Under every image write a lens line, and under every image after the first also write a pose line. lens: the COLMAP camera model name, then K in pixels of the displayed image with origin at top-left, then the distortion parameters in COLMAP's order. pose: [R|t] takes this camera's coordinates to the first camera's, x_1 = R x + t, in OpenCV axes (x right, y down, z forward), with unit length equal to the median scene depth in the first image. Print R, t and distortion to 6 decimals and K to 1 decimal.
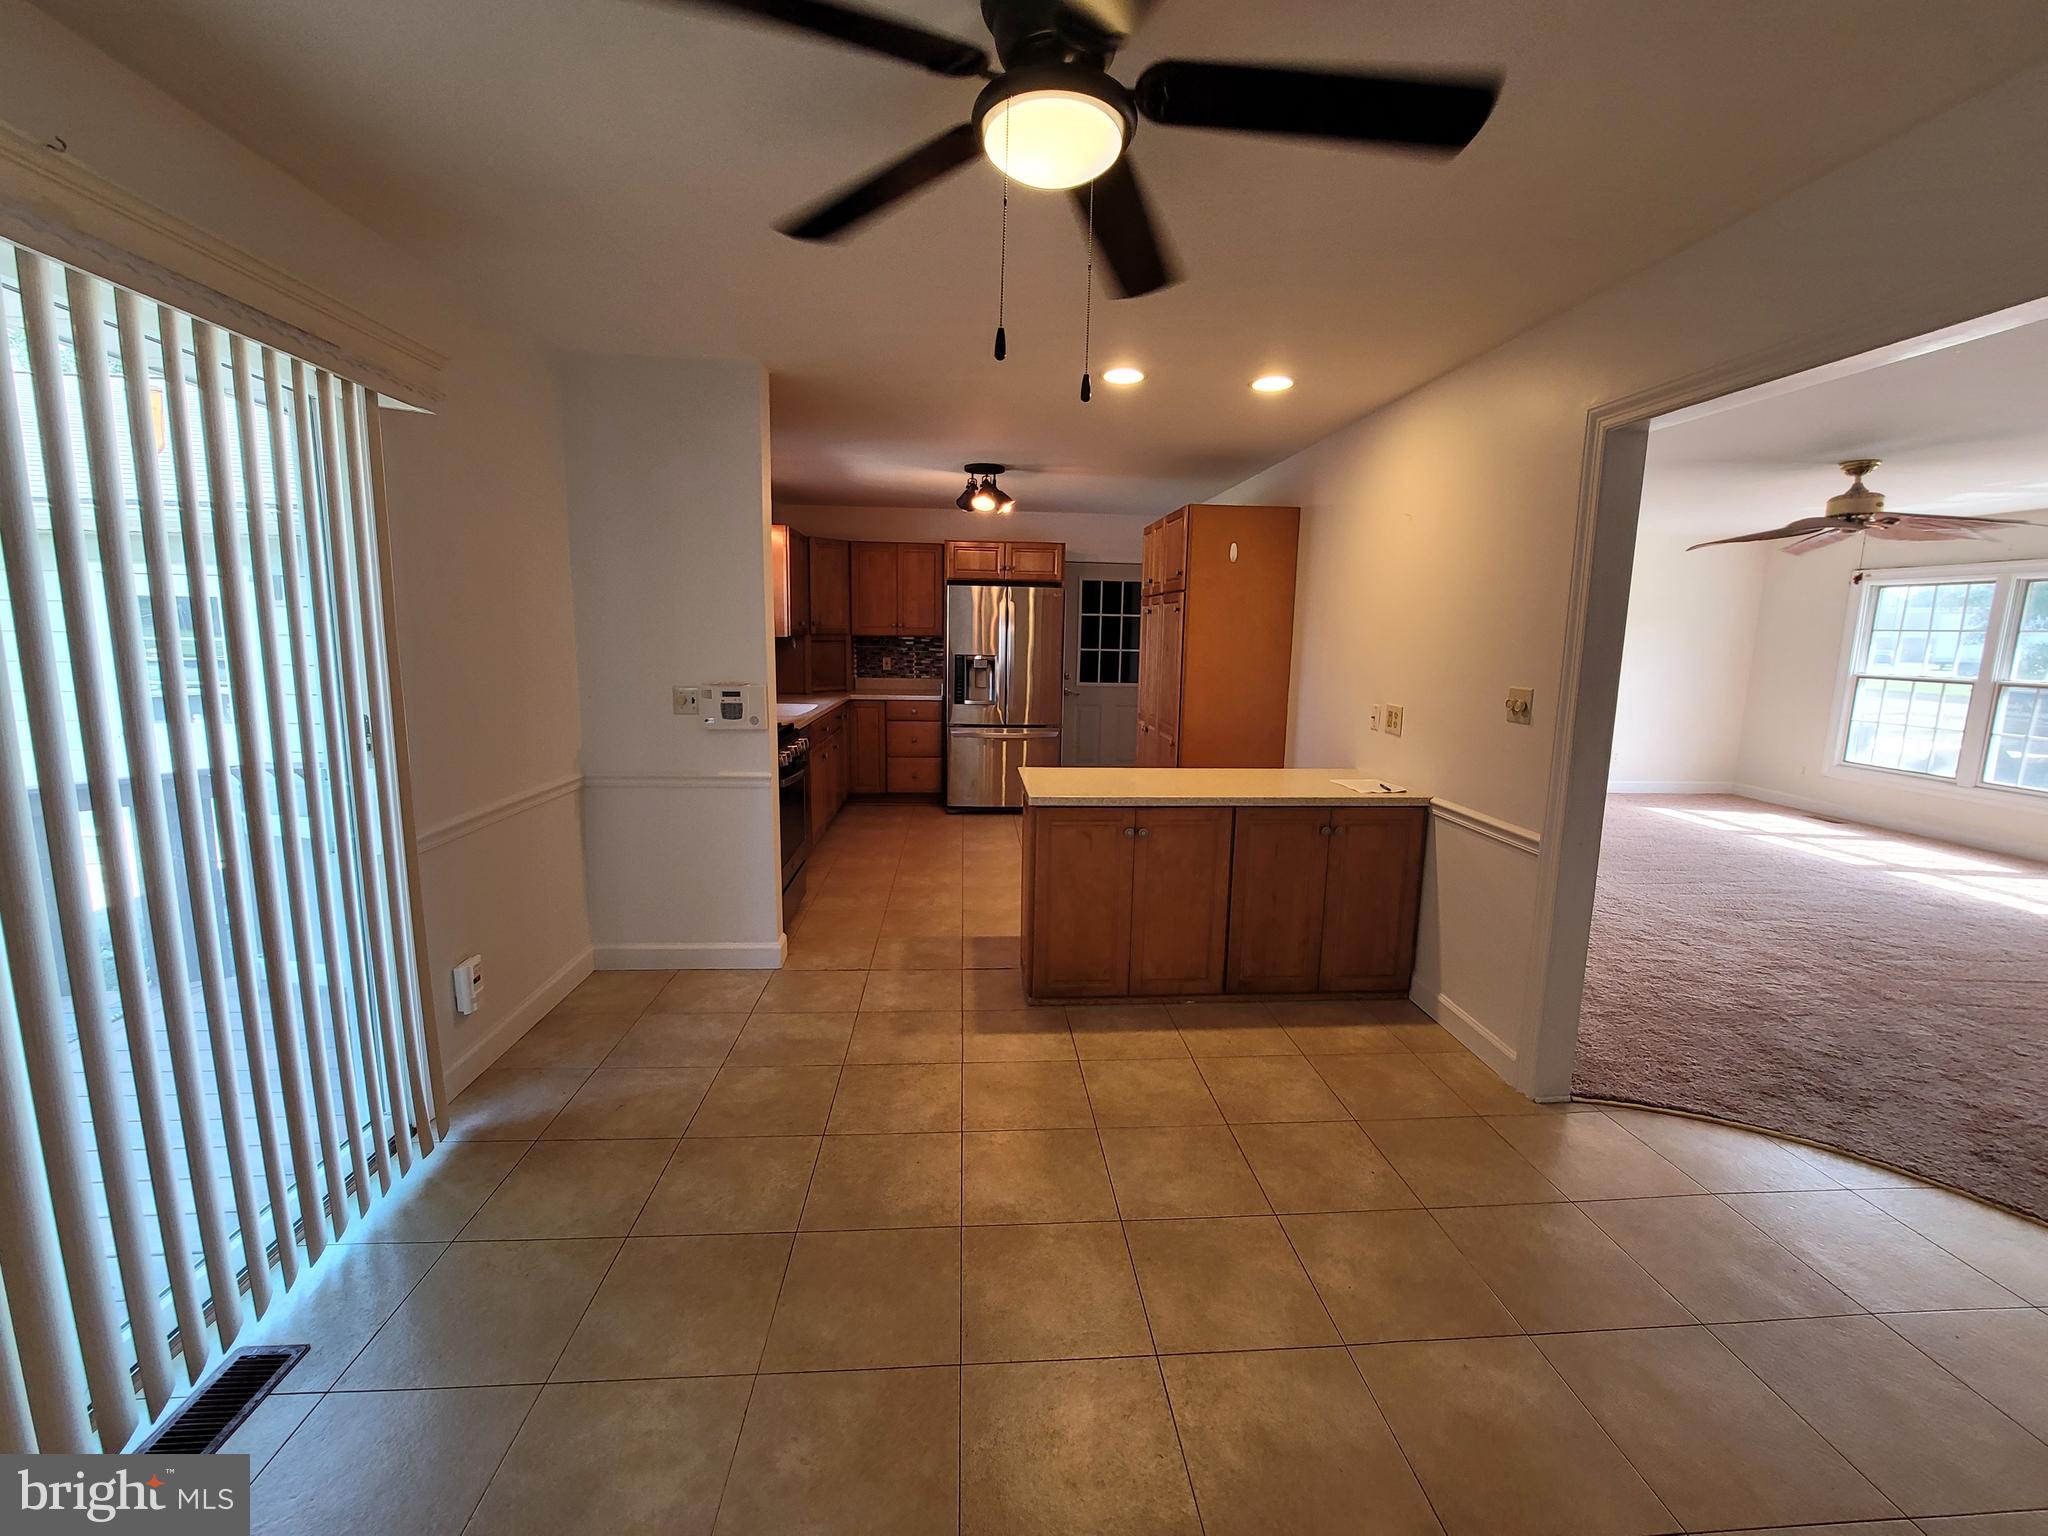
lens RADIAL K [[841.7, 0, 1025.6], [0, 841.7, 762.8], [0, 0, 1]] dist [-0.007446, 0.002315]
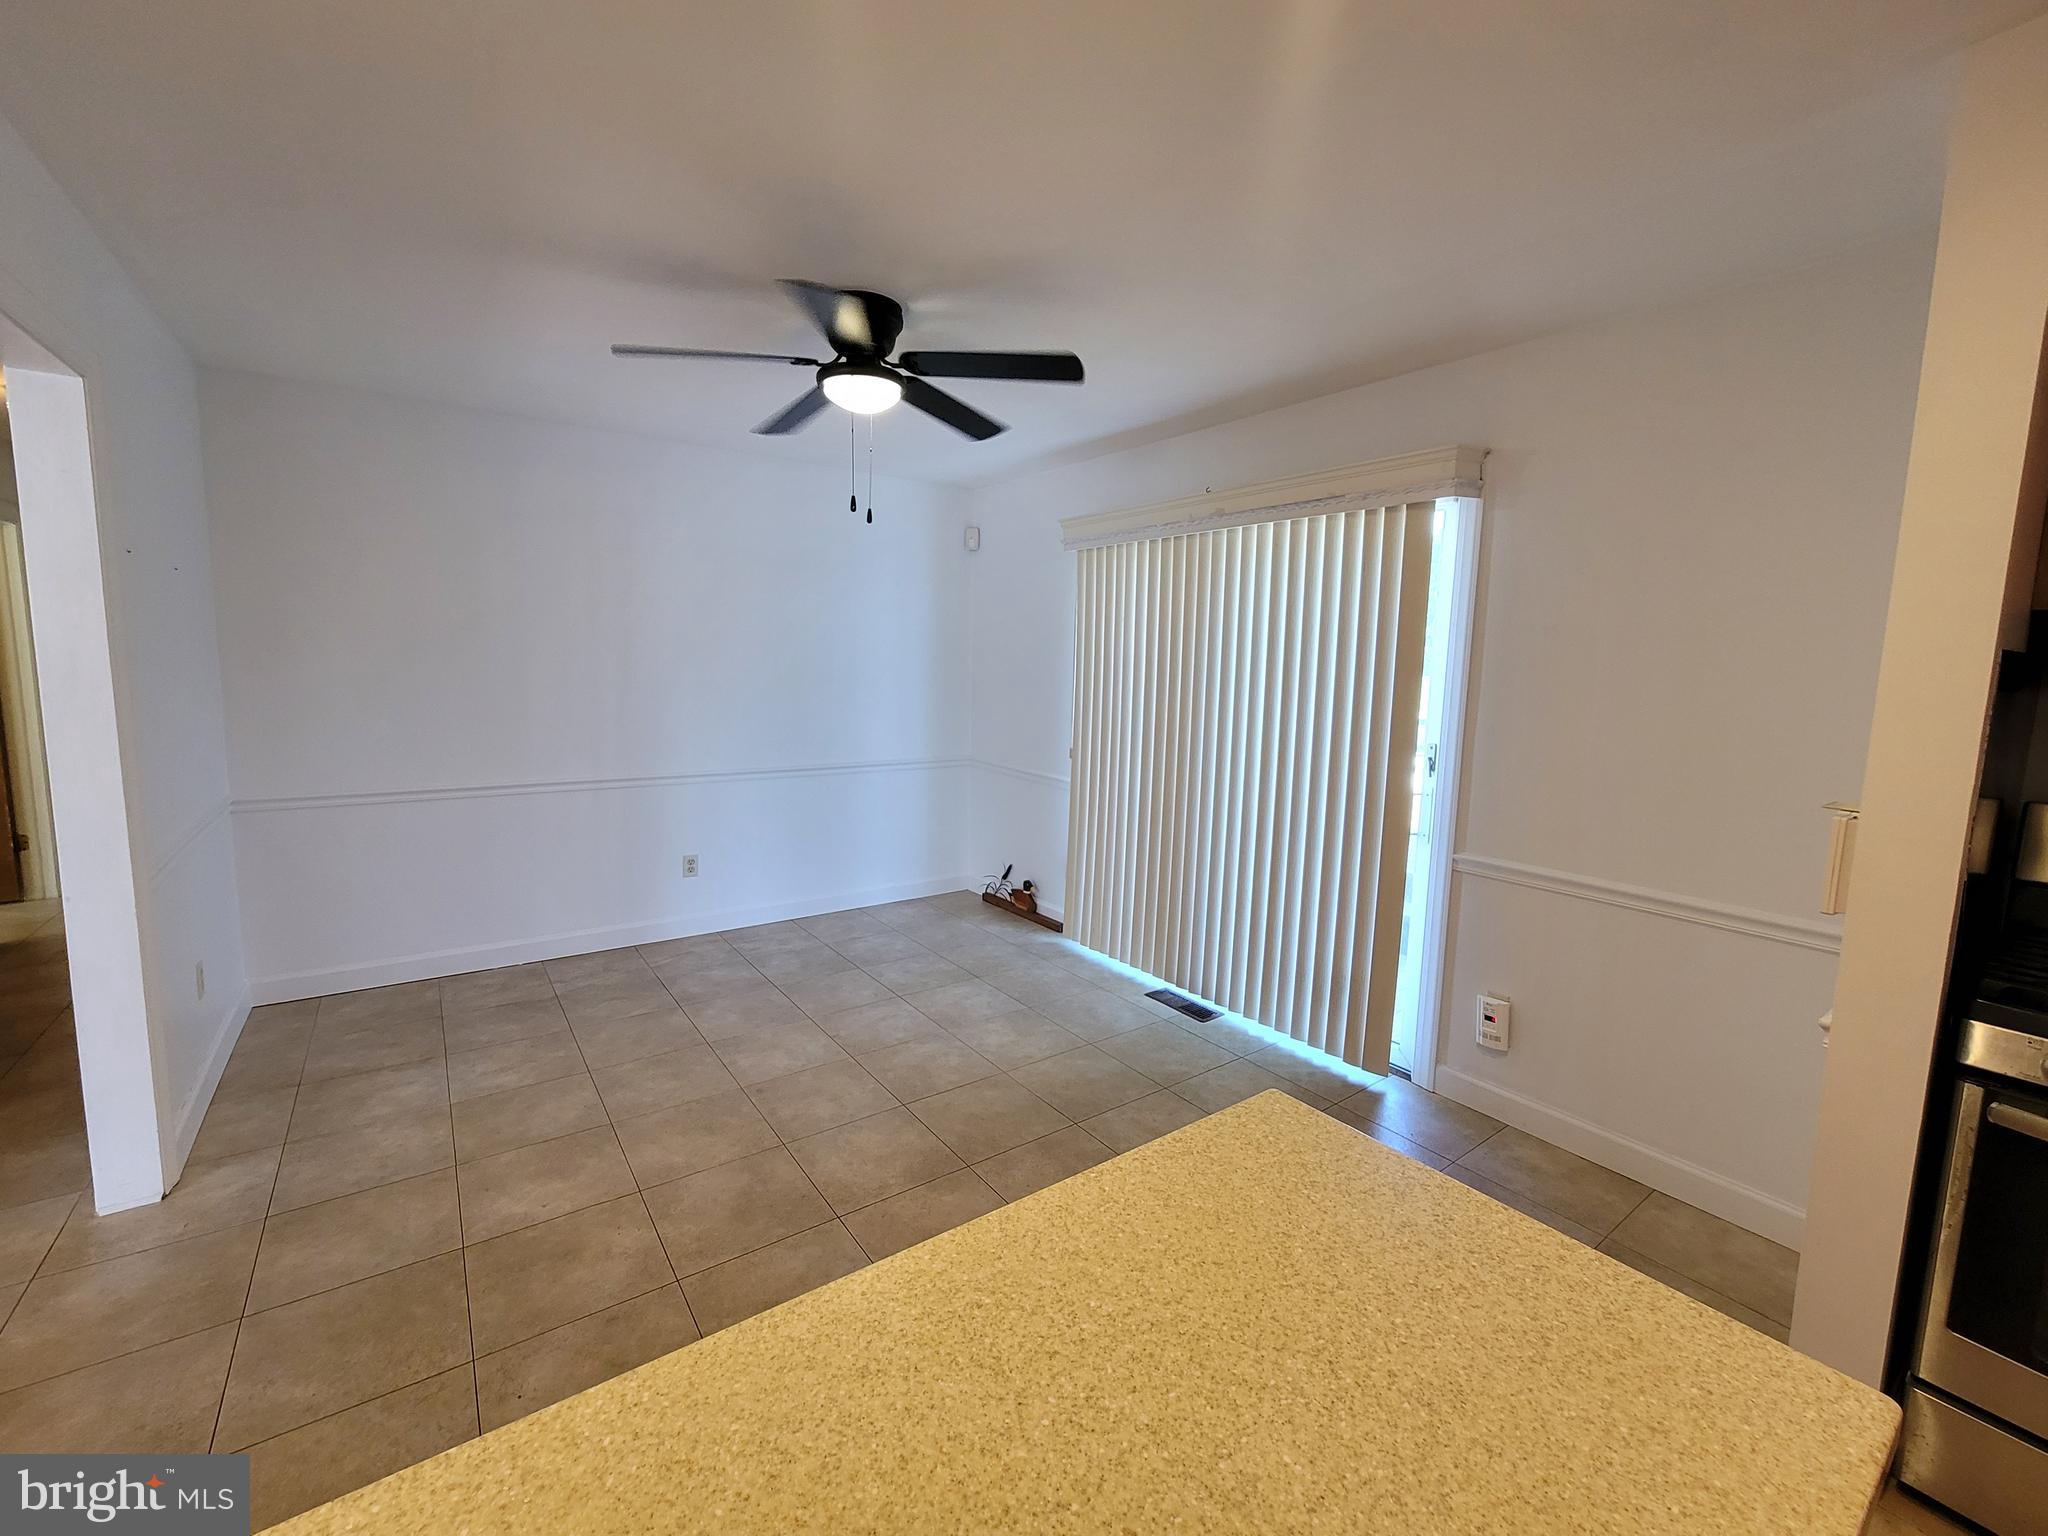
lens RADIAL K [[841.7, 0, 1022.9], [0, 841.7, 755.6], [0, 0, 1]] dist [-0.007446, 0.002315]
pose [[-0.851659, 0.019139, -0.523747, 0.280046], [-0.121224, 0.965040, 0.232385, -0.169911], [0.509885, 0.261404, -0.819564, 1.125101]]
